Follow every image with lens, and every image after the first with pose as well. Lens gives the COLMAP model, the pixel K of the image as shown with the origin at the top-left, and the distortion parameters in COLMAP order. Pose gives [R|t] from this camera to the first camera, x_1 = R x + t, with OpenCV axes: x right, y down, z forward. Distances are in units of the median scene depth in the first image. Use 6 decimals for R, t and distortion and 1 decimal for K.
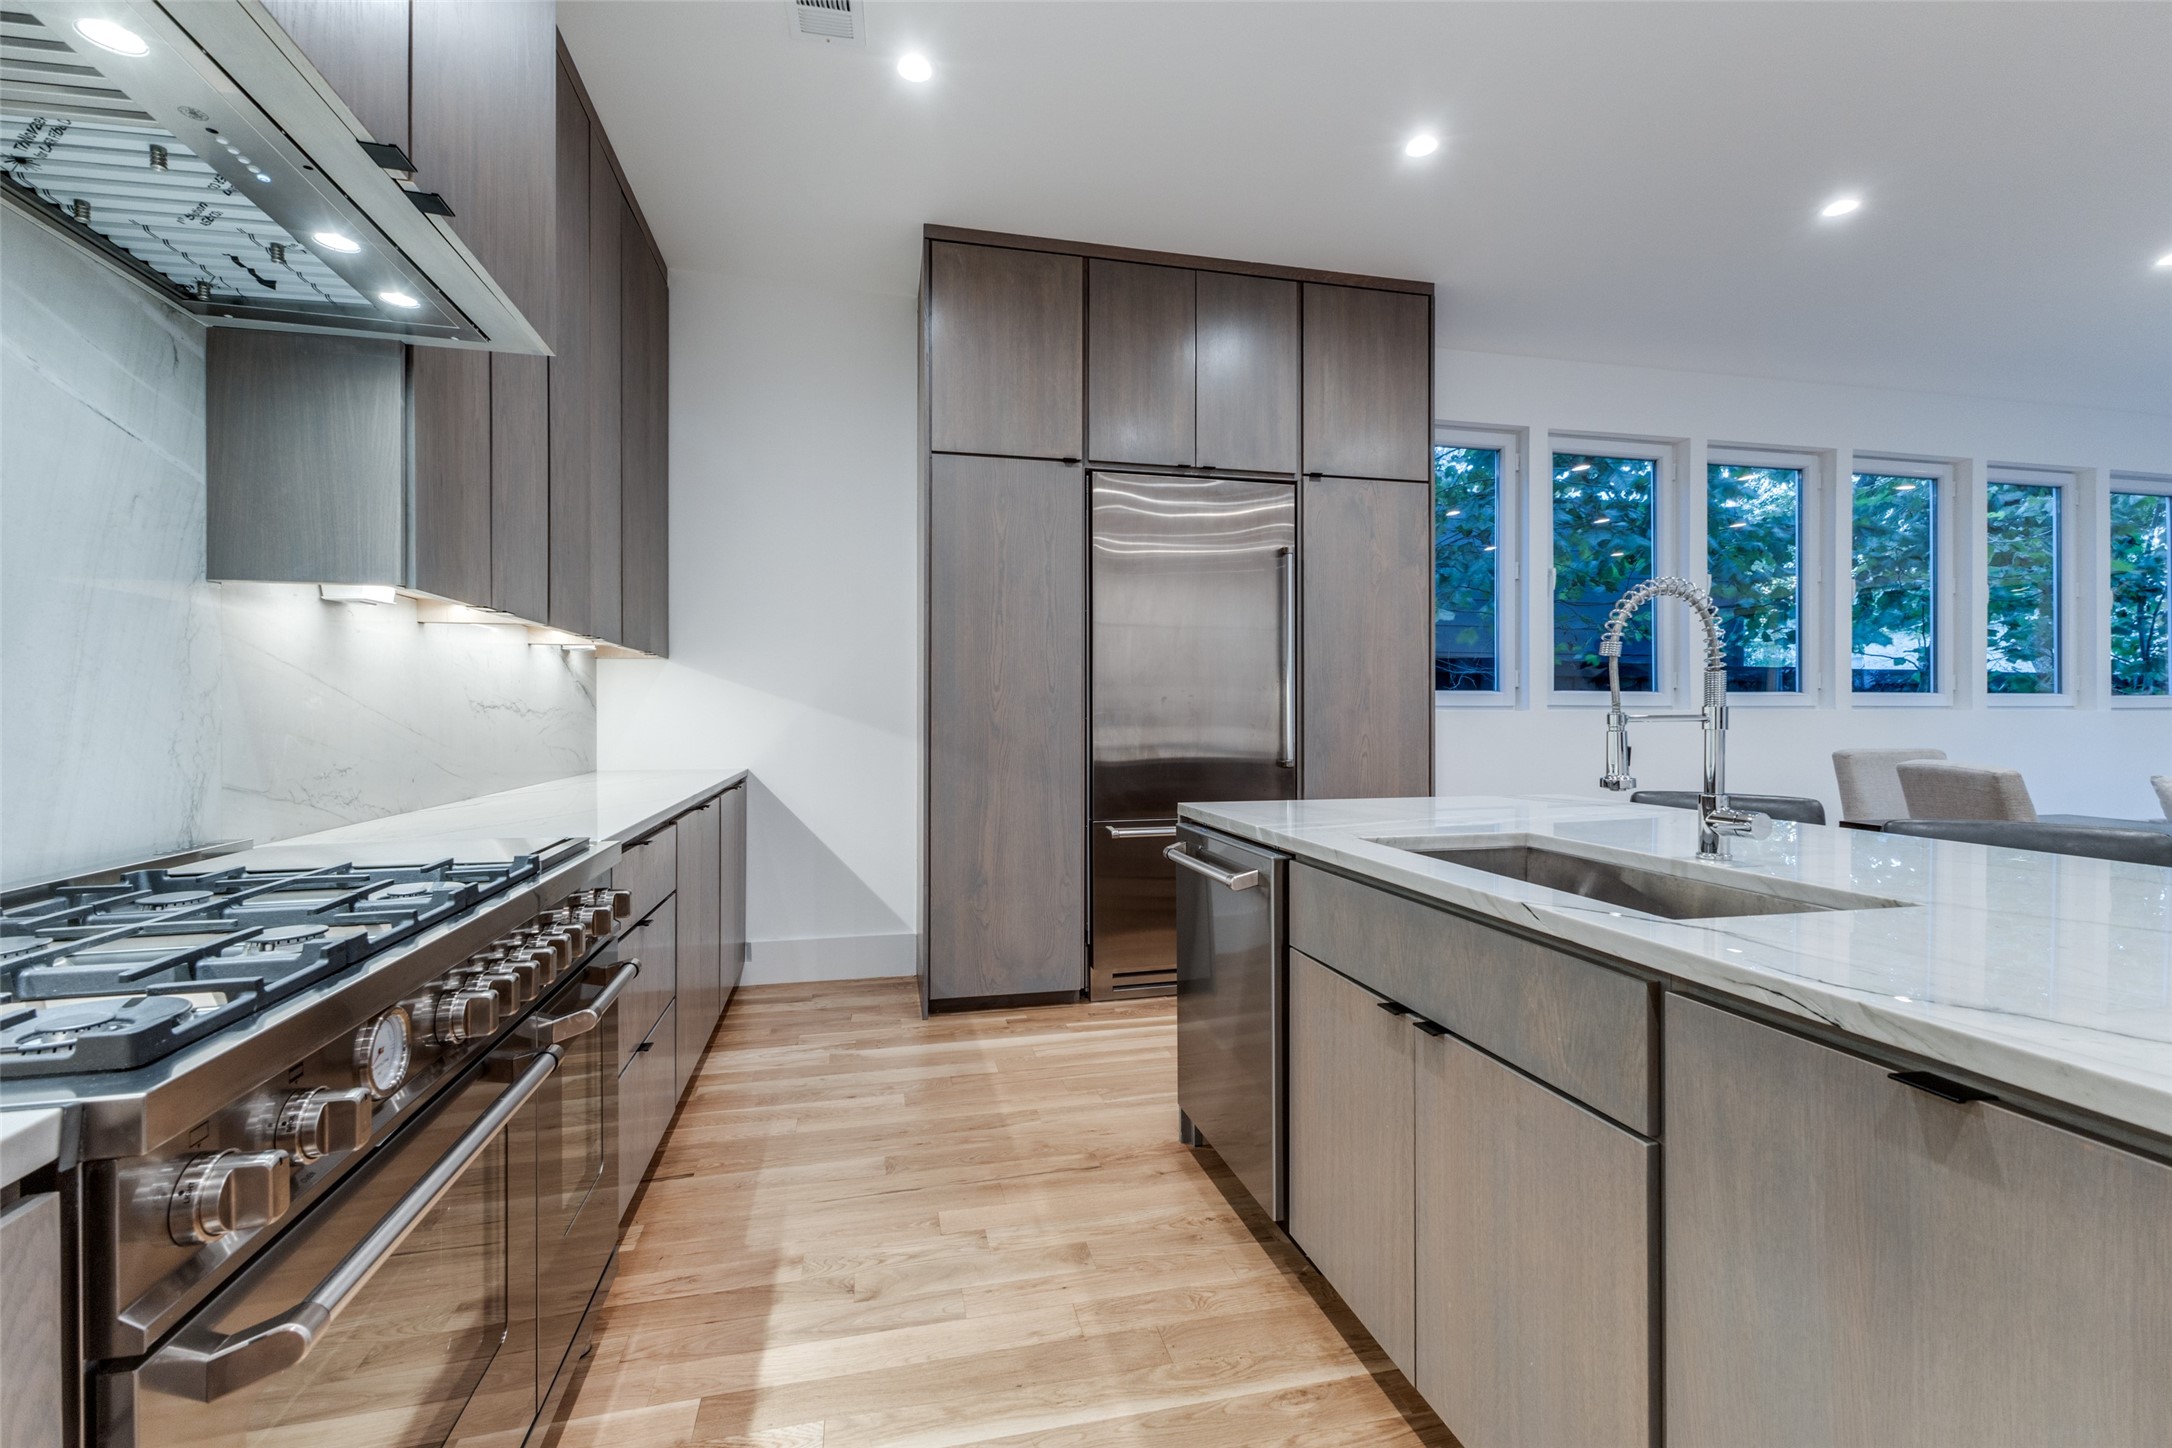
lens RADIAL K [[940.7, 0, 1084.7], [0, 940.7, 715.7], [0, 0, 1]] dist [0.014311, -0.003857]
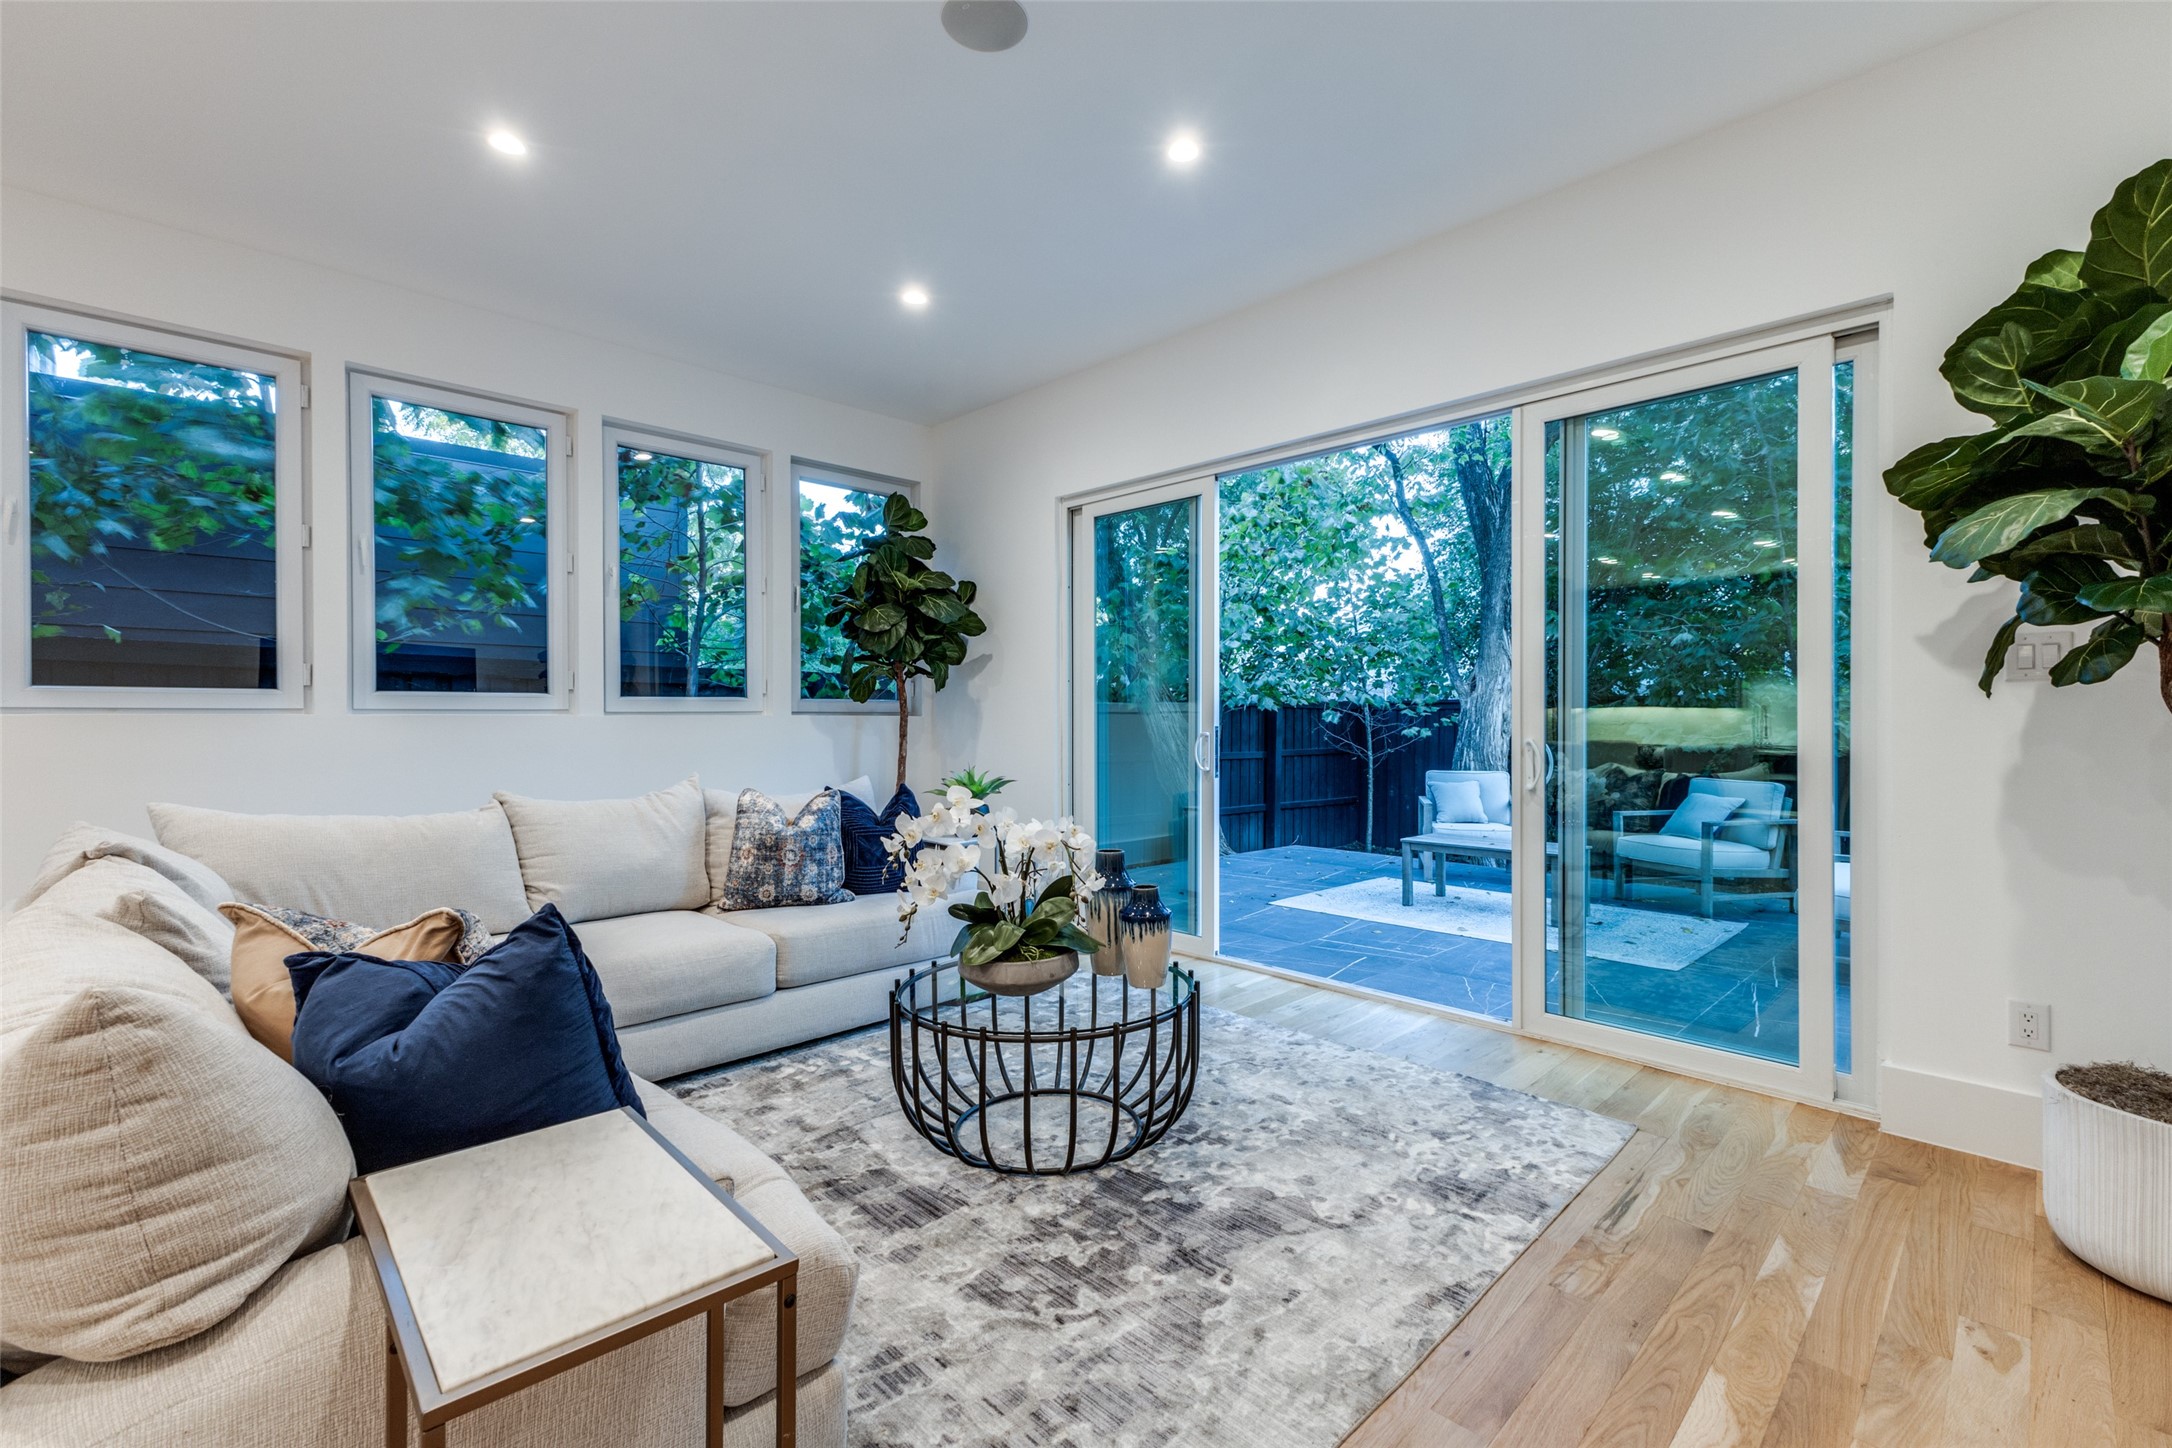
lens RADIAL K [[940.7, 0, 1078.1], [0, 940.7, 731.2], [0, 0, 1]] dist [0.014311, -0.003857]
pose [[0.855834, -0.006700, 0.517207, 1.402905], [0.000670, 0.999930, 0.011845, -0.002696], [-0.517250, -0.009791, 0.855778, 0.055813]]
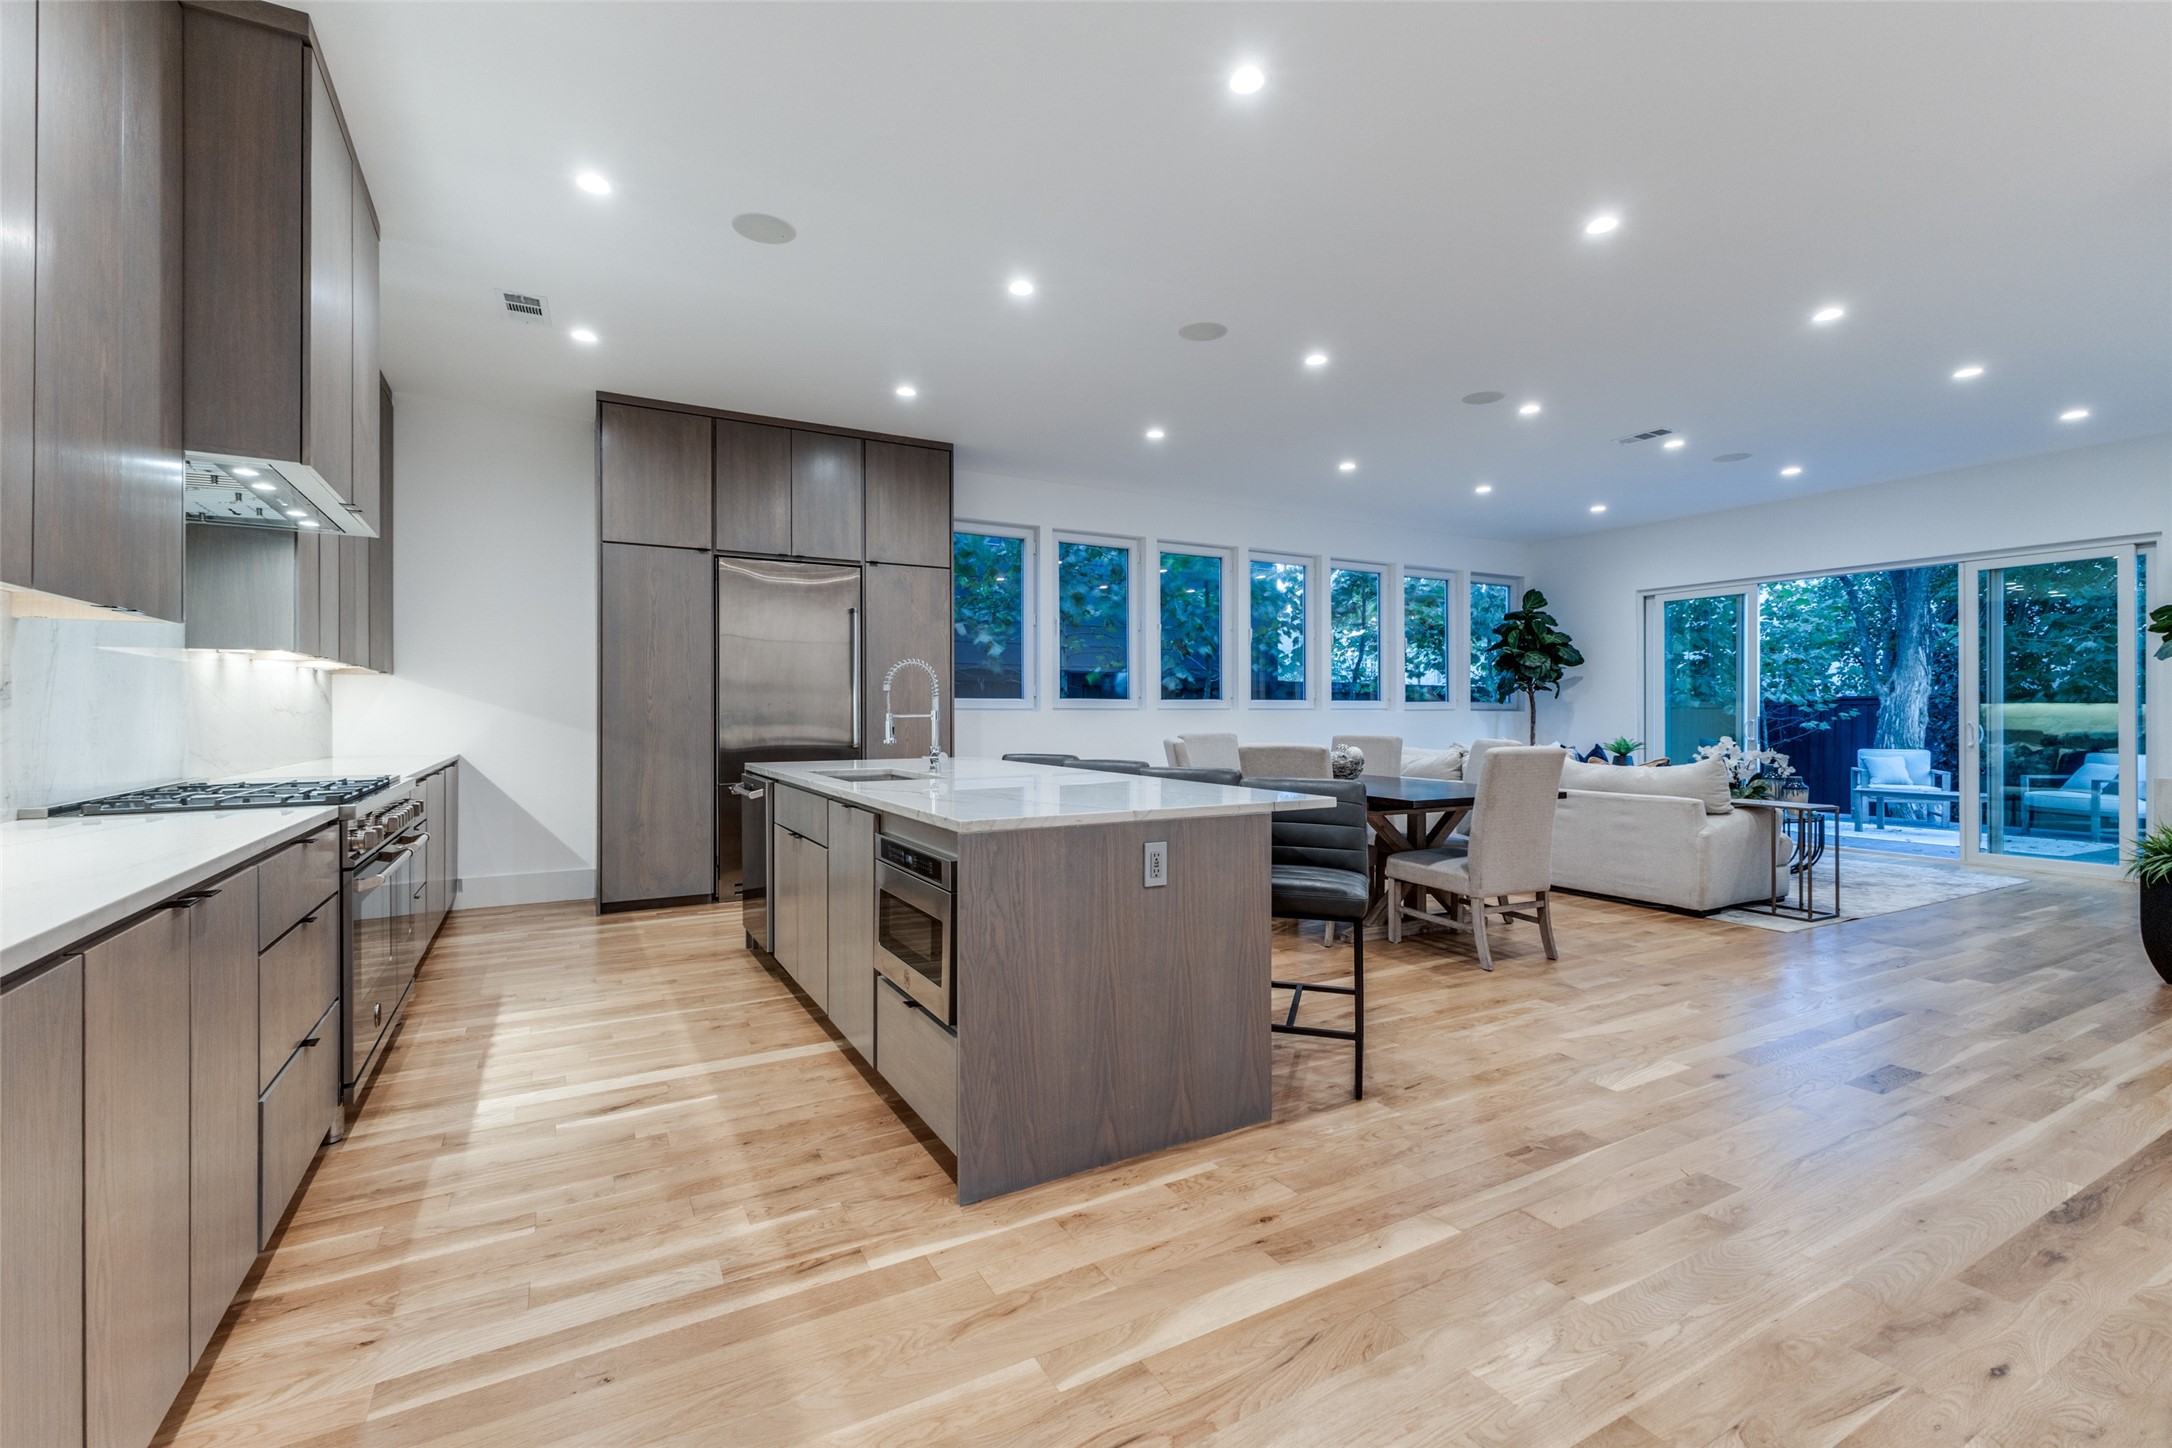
lens RADIAL K [[940.7, 0, 1082.0], [0, 940.7, 716.5], [0, 0, 1]] dist [0.014311, -0.003857]
pose [[0.961855, -0.001425, 0.273555, 0.159086], [0.001314, 0.999999, 0.000588, 0.001437], [-0.273555, -0.000206, 0.961856, -0.653089]]
